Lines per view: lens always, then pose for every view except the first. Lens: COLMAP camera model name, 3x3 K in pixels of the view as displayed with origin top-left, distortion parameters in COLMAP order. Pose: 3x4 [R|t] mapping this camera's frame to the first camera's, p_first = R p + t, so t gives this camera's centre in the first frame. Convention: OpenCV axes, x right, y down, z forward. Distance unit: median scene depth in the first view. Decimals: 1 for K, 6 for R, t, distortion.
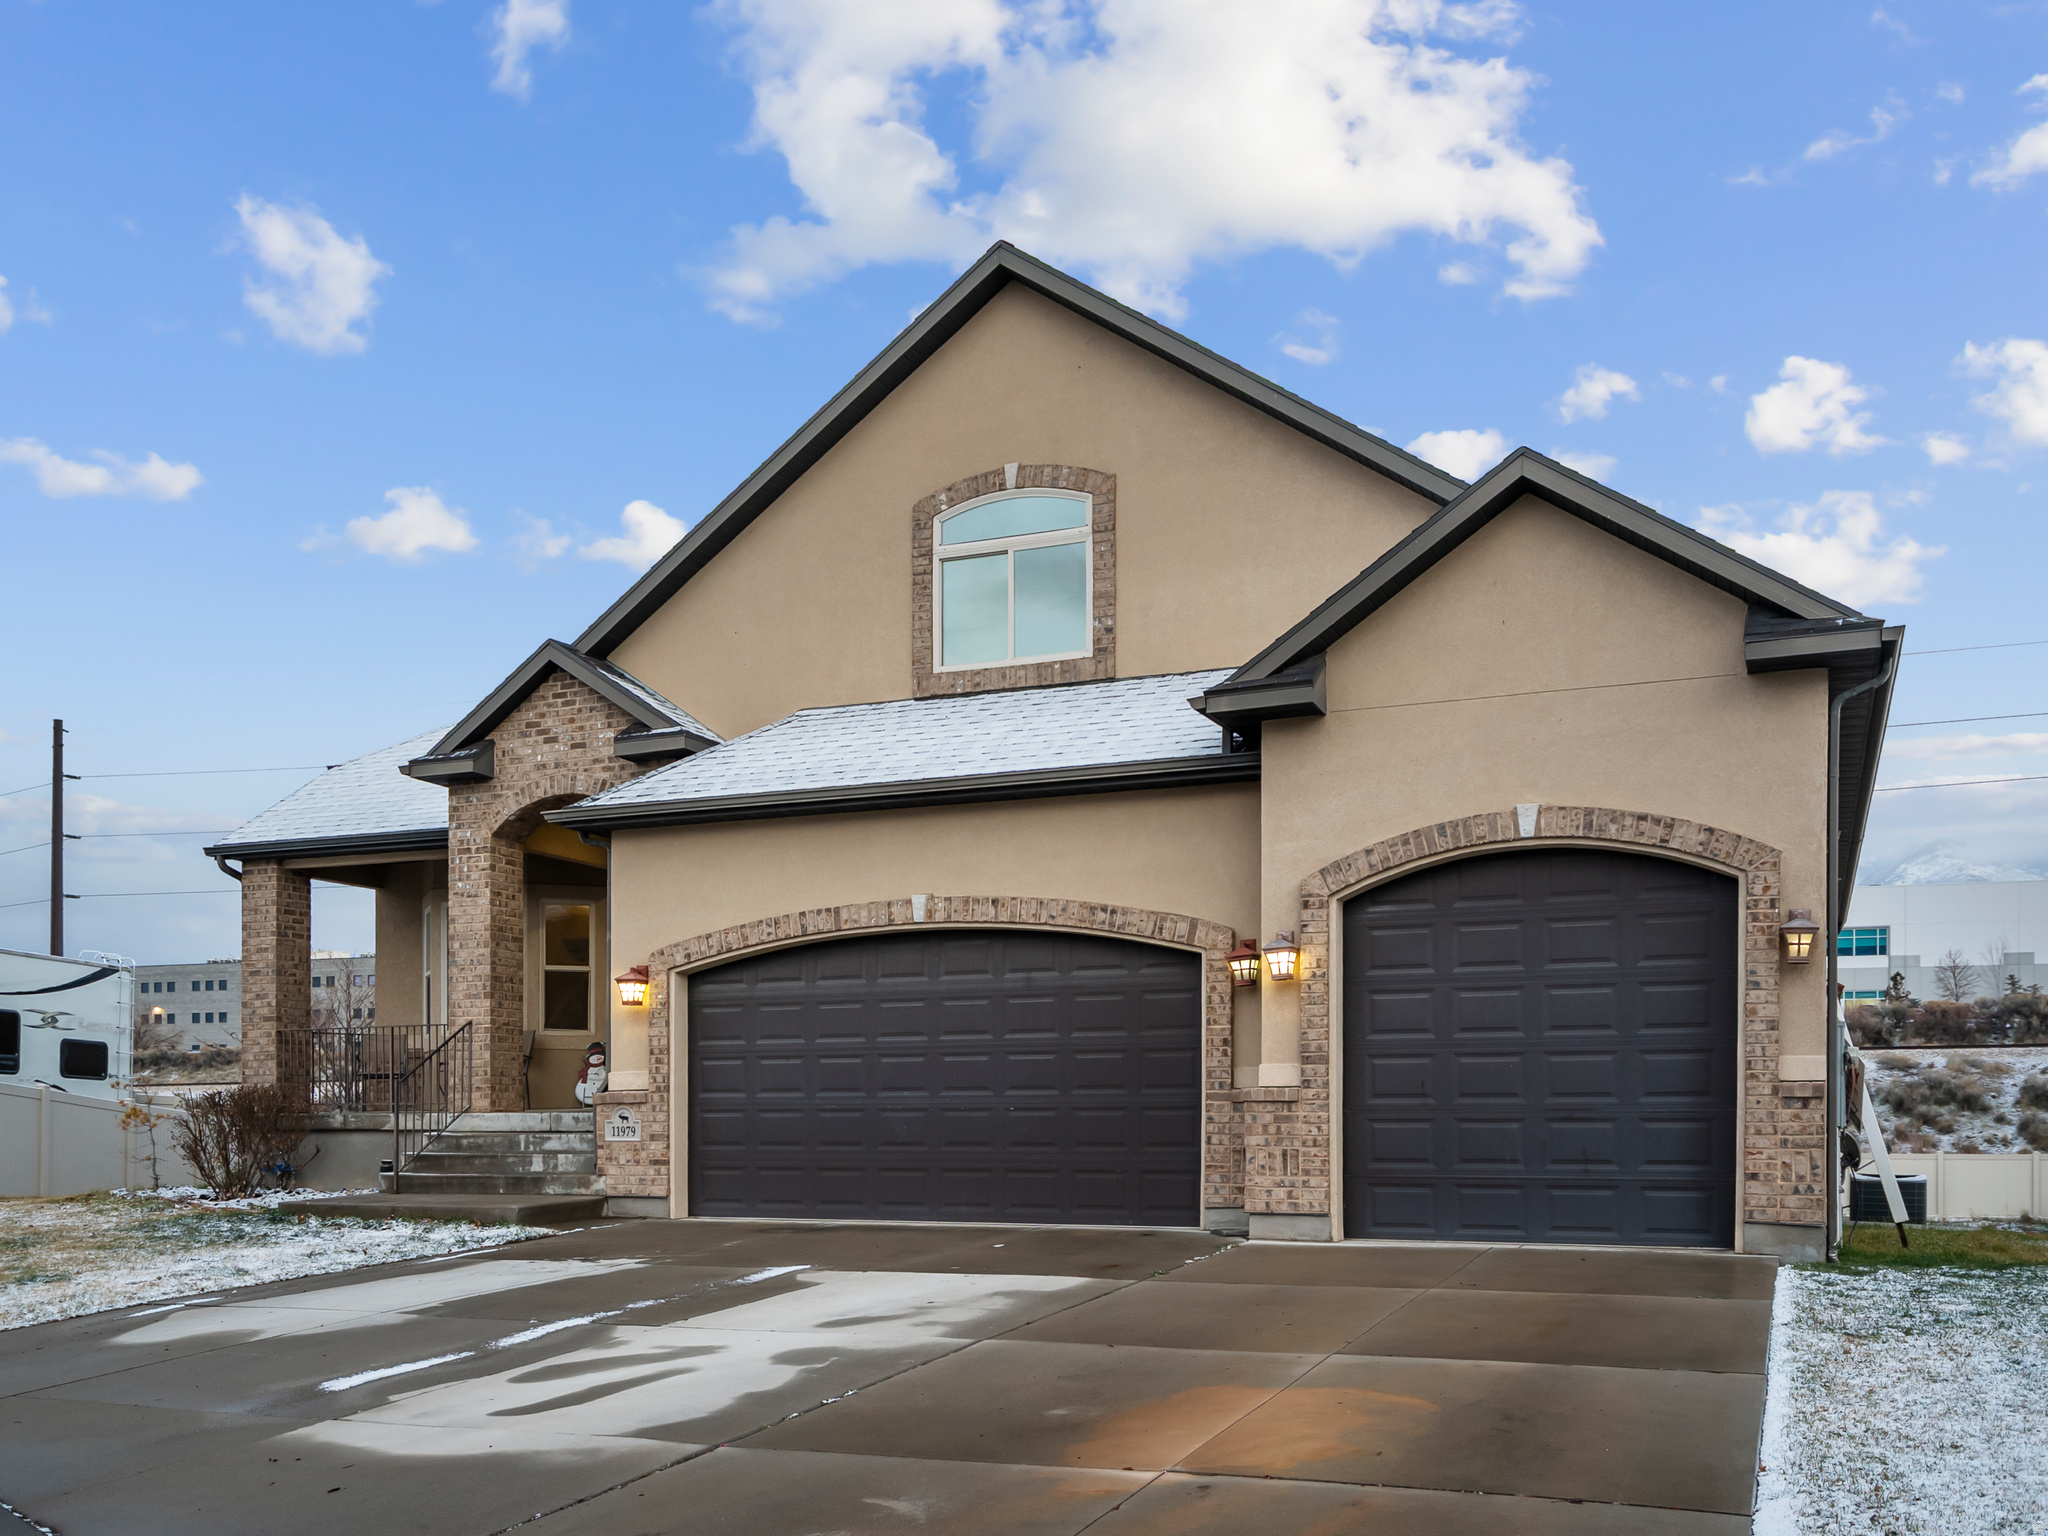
lens RADIAL K [[1569.3, 0, 1023.8], [0, 1569.3, 770.8], [0, 0, 1]] dist [0.012192, -0.002449]
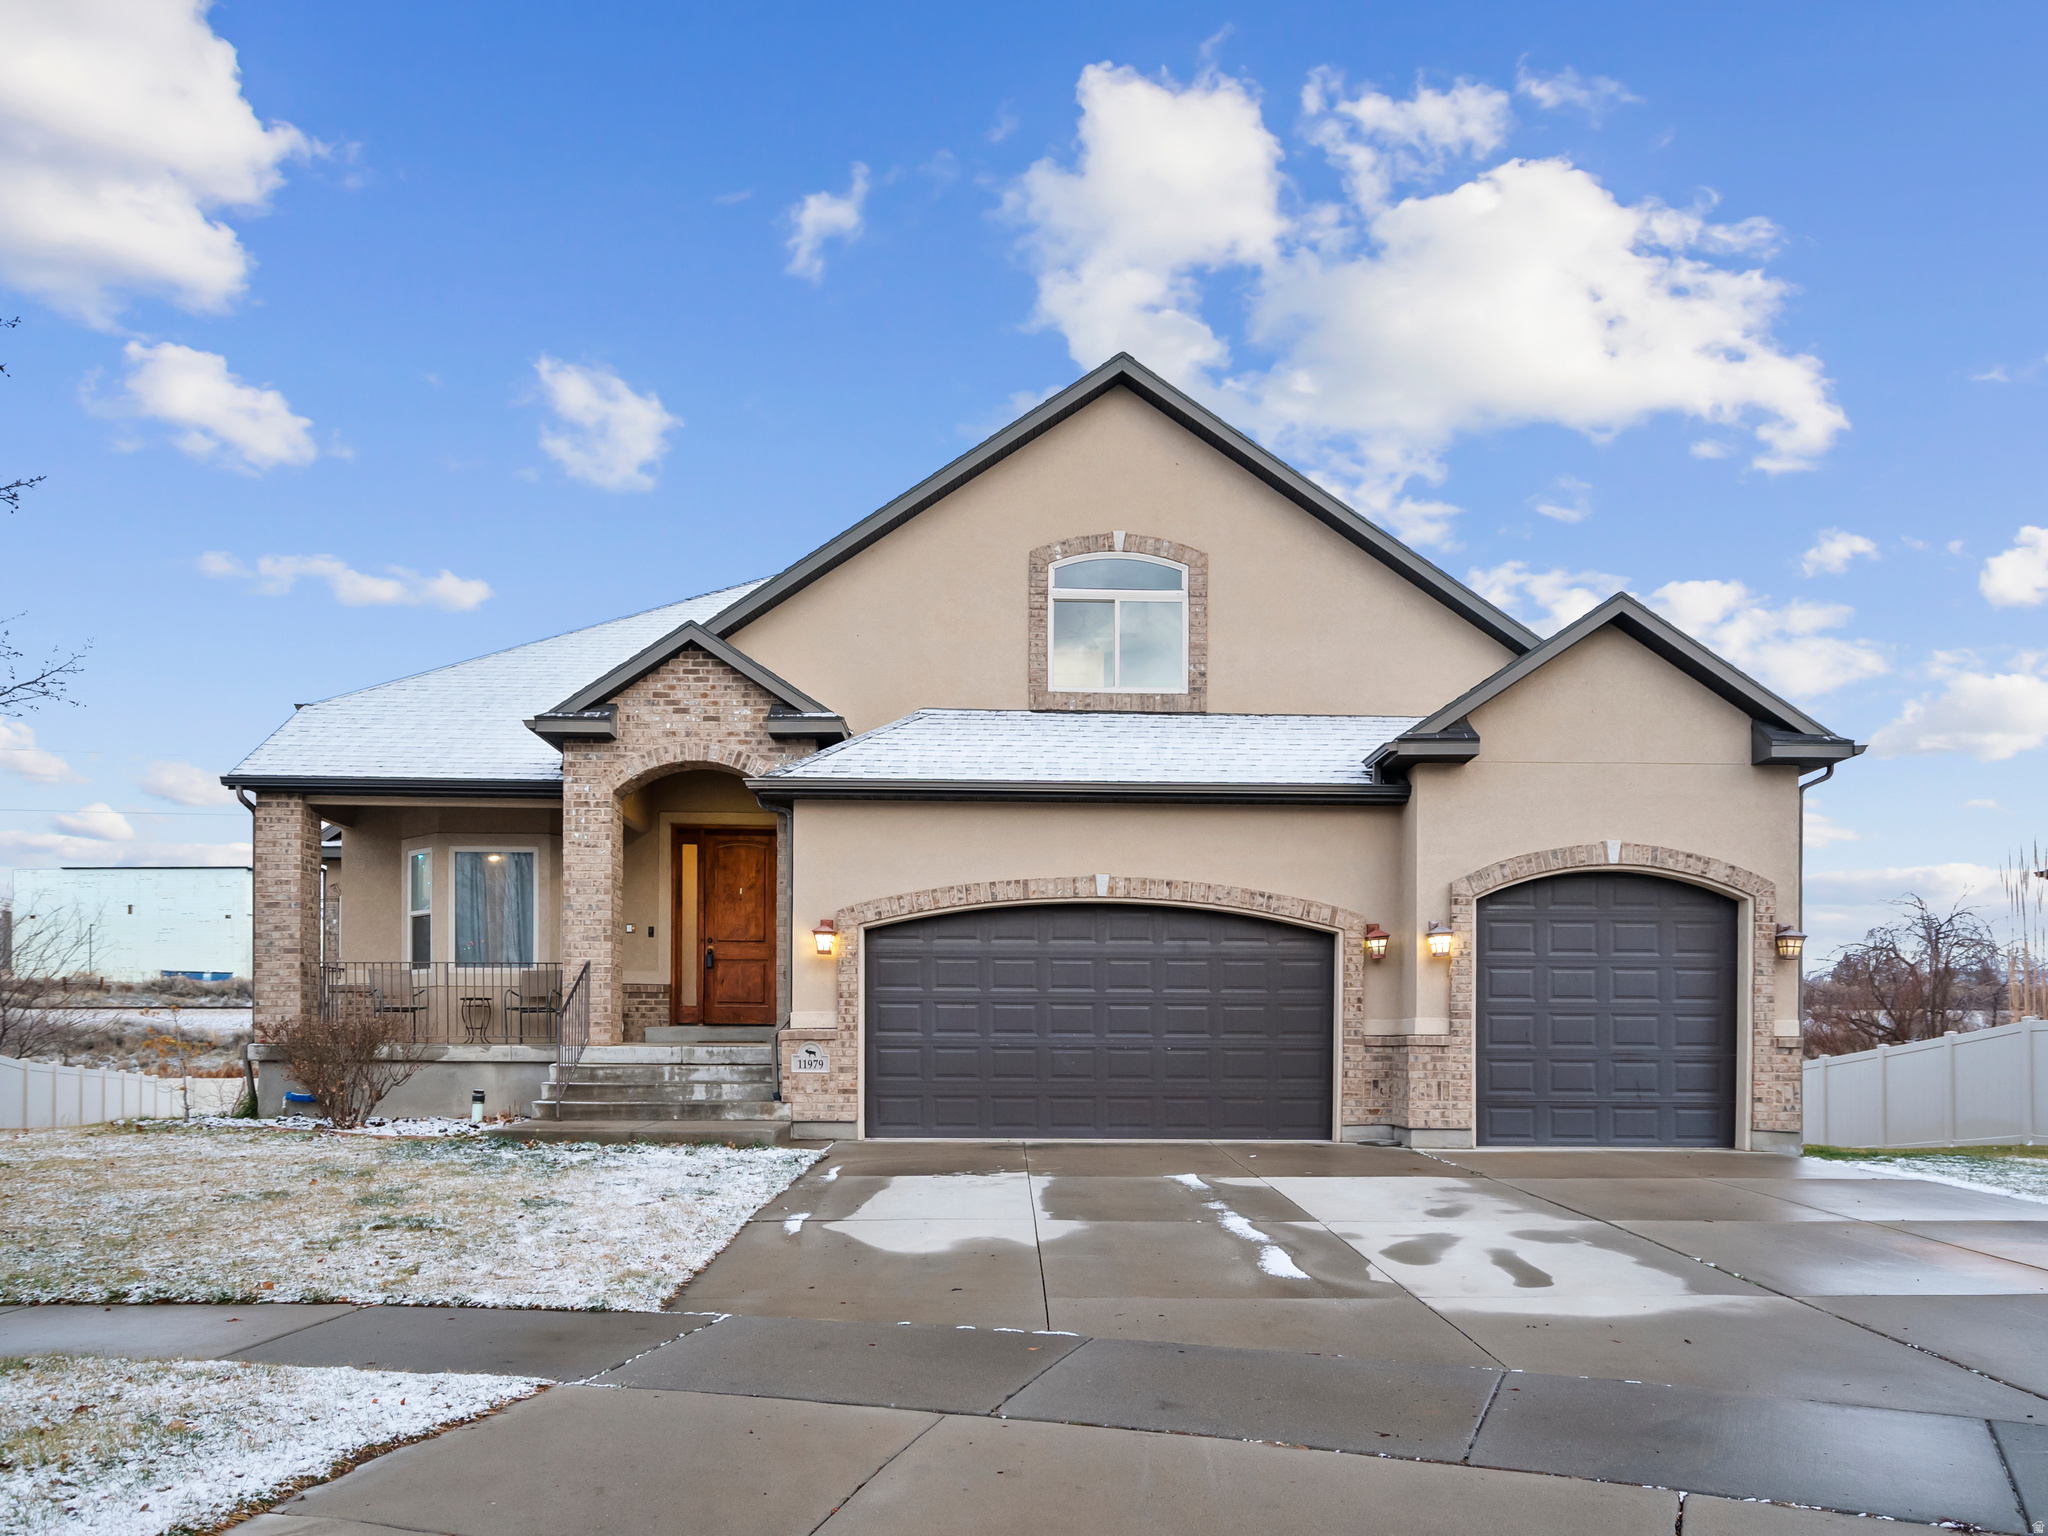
lens RADIAL K [[1300.6, 0, 1023.7], [0, 1300.6, 765.3], [0, 0, 1]] dist [0.007535, 0.000989]
pose [[0.929602, 0.089316, 0.357580, -0.475342], [-0.088007, 0.995920, -0.019968, 0.018734], [-0.357905, -0.012907, 0.933669, 0.065939]]
